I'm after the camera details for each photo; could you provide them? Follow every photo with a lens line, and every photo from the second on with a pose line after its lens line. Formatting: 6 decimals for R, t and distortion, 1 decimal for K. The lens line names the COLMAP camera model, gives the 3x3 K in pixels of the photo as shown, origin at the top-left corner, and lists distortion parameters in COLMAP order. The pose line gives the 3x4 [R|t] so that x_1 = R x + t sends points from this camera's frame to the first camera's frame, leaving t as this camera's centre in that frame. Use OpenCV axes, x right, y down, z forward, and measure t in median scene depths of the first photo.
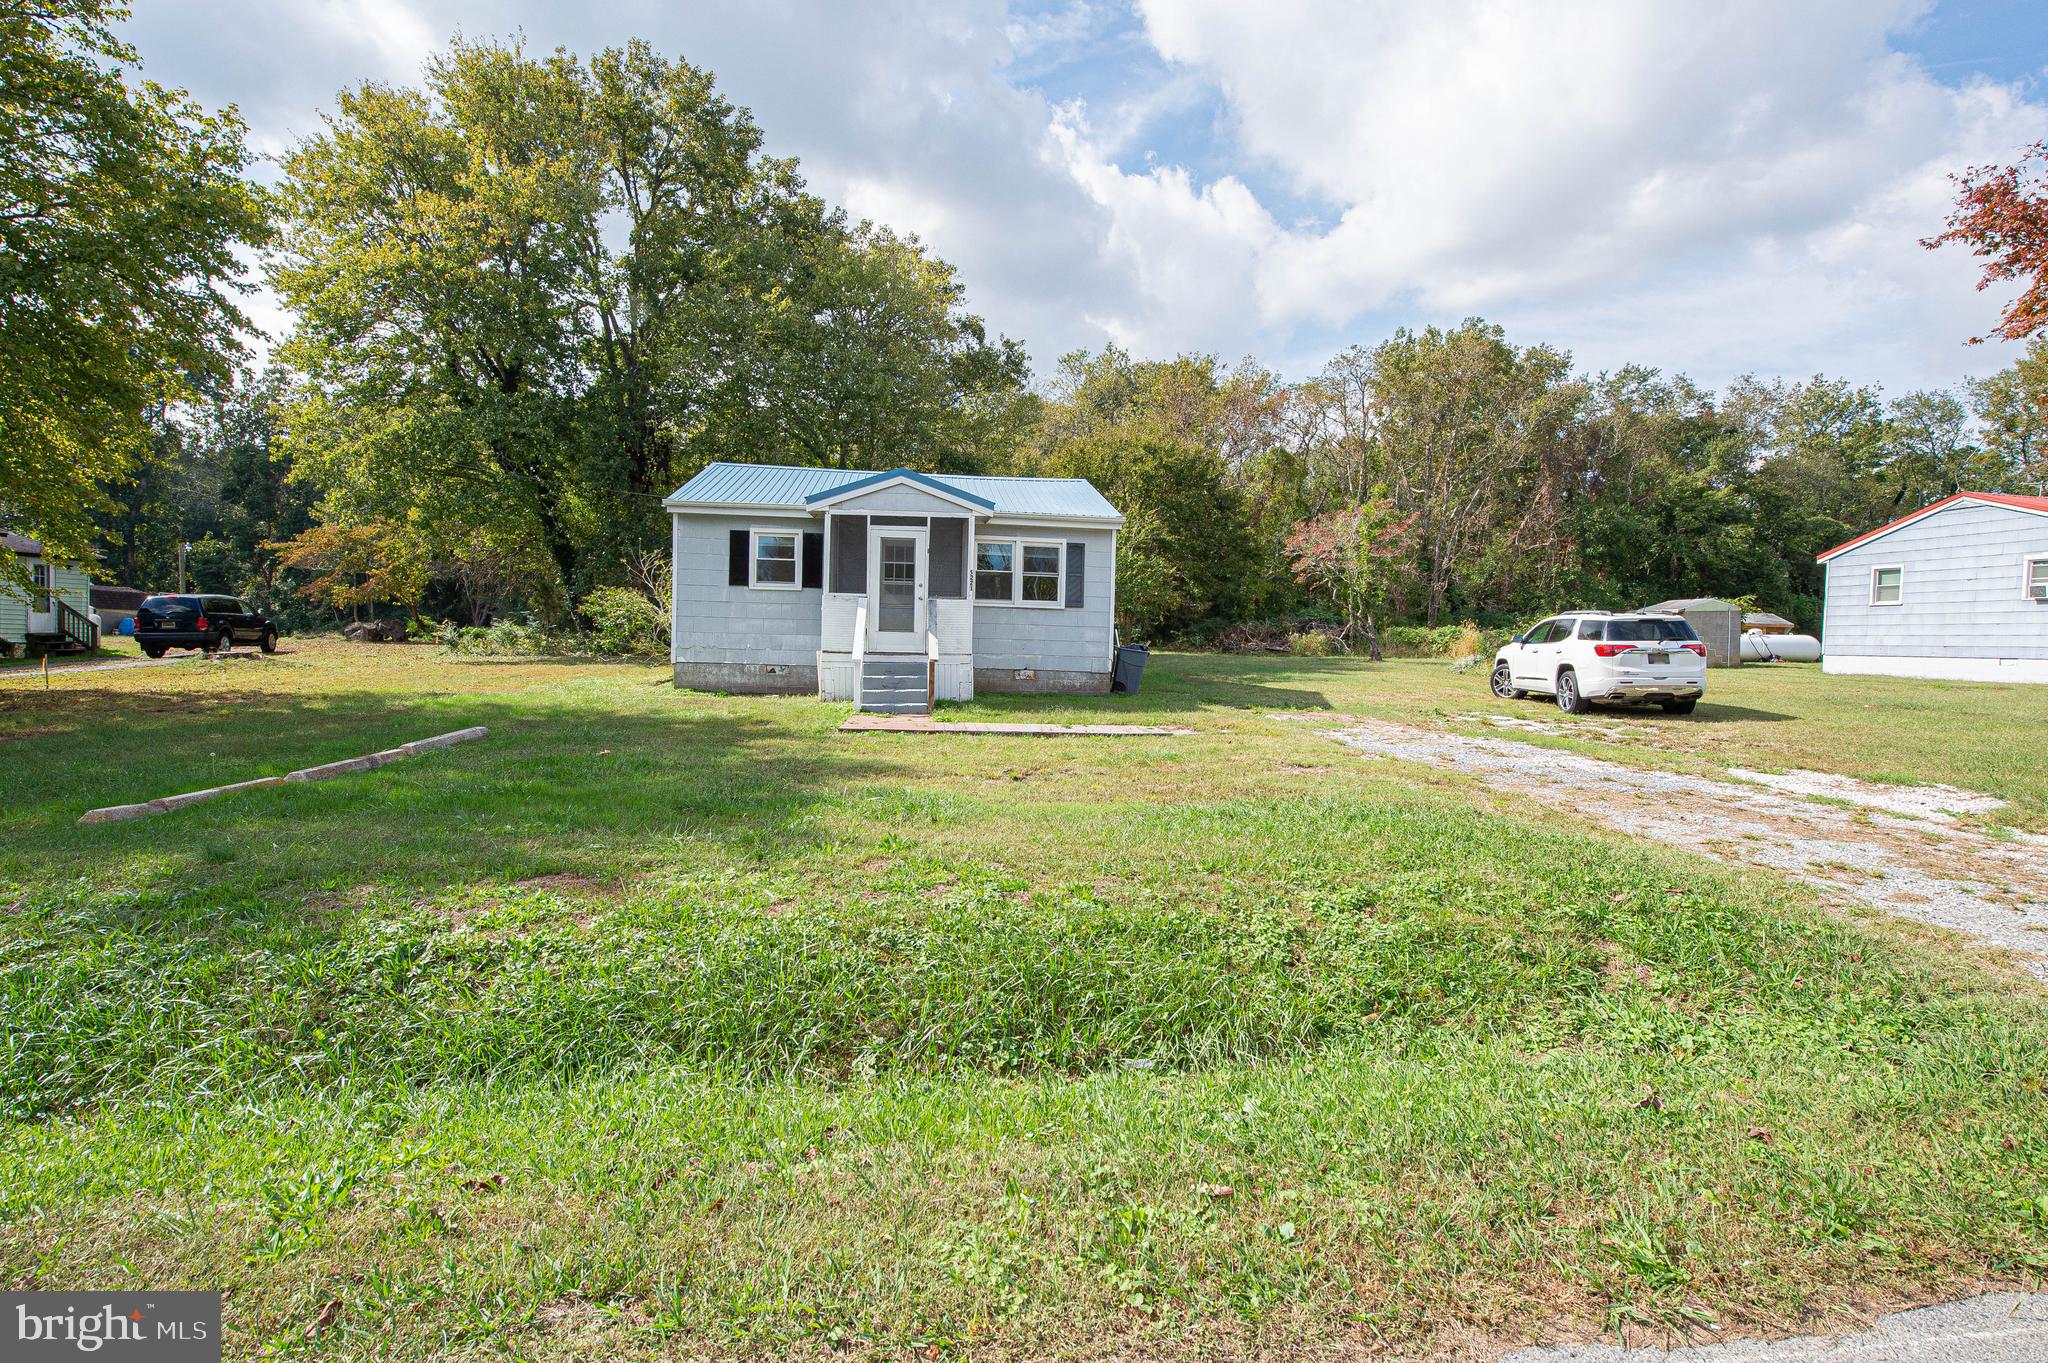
lens RADIAL K [[1059.7, 0, 1024.0], [0, 1059.7, 681.5], [0, 0, 1]] dist [-0.001921, -0.000132]
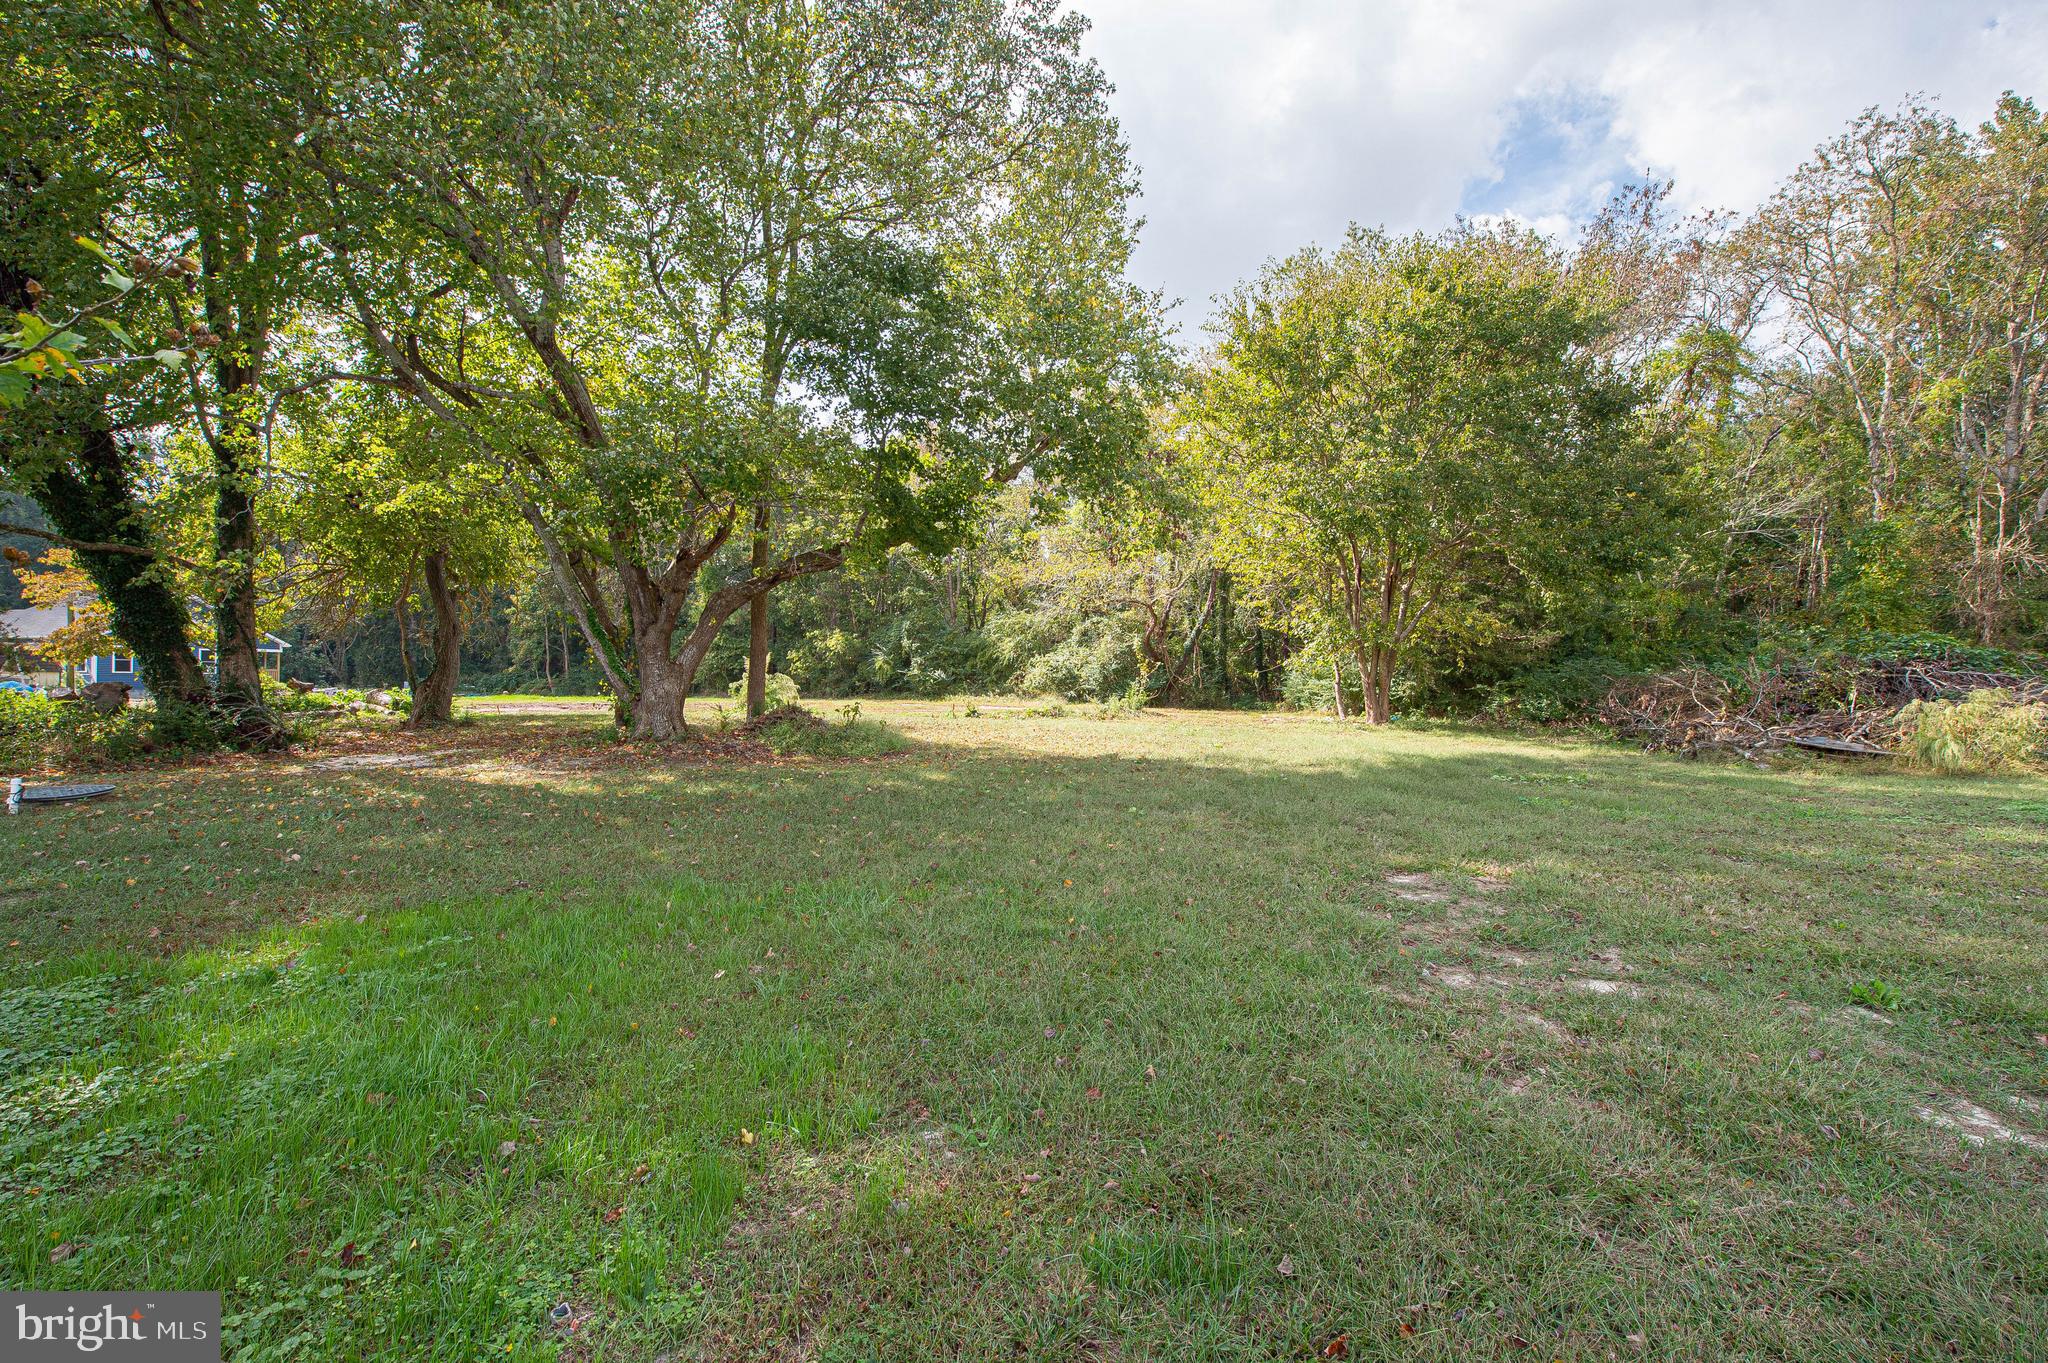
lens RADIAL K [[836.1, 0, 1024.0], [0, 836.1, 681.5], [0, 0, 1]] dist [-0.018407, -0.000686]
pose [[0.940100, -0.009856, -0.340756, 0.120094], [-0.004796, 0.999101, -0.042130, -0.056455], [0.340864, 0.041240, 0.939207, 0.950415]]
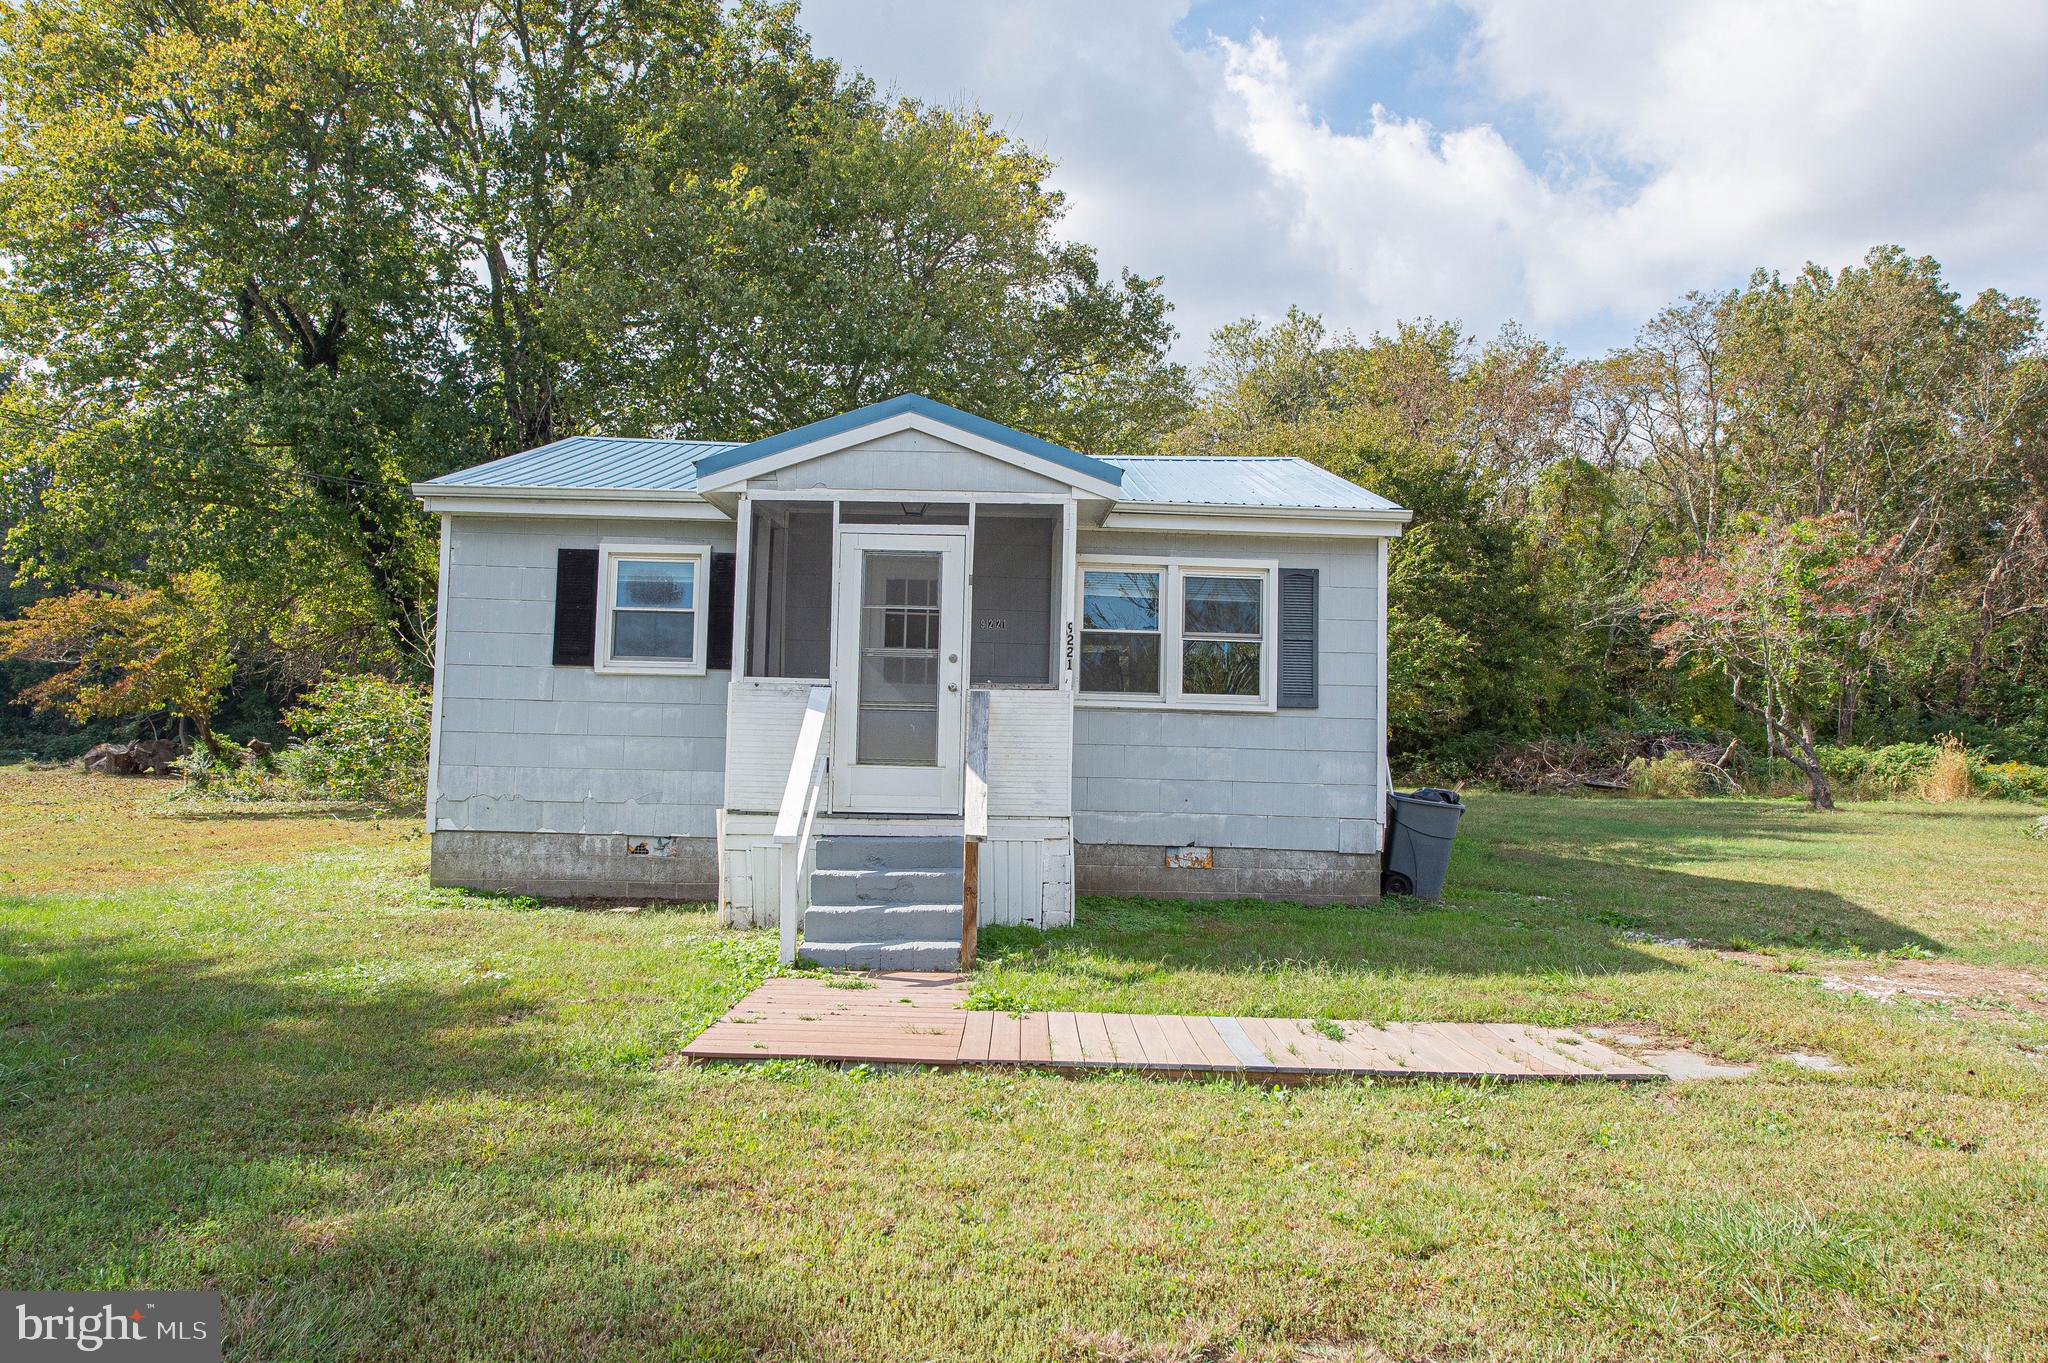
lens RADIAL K [[1472.5, 0, 1019.2], [0, 1472.5, 670.9], [0, 0, 1]] dist [0.001709, -0.000885]
pose [[0.995877, -0.007928, -0.090366, -0.009412], [-0.001358, 0.994759, -0.102238, -0.014197], [0.090703, 0.101939, 0.990647, 0.240515]]
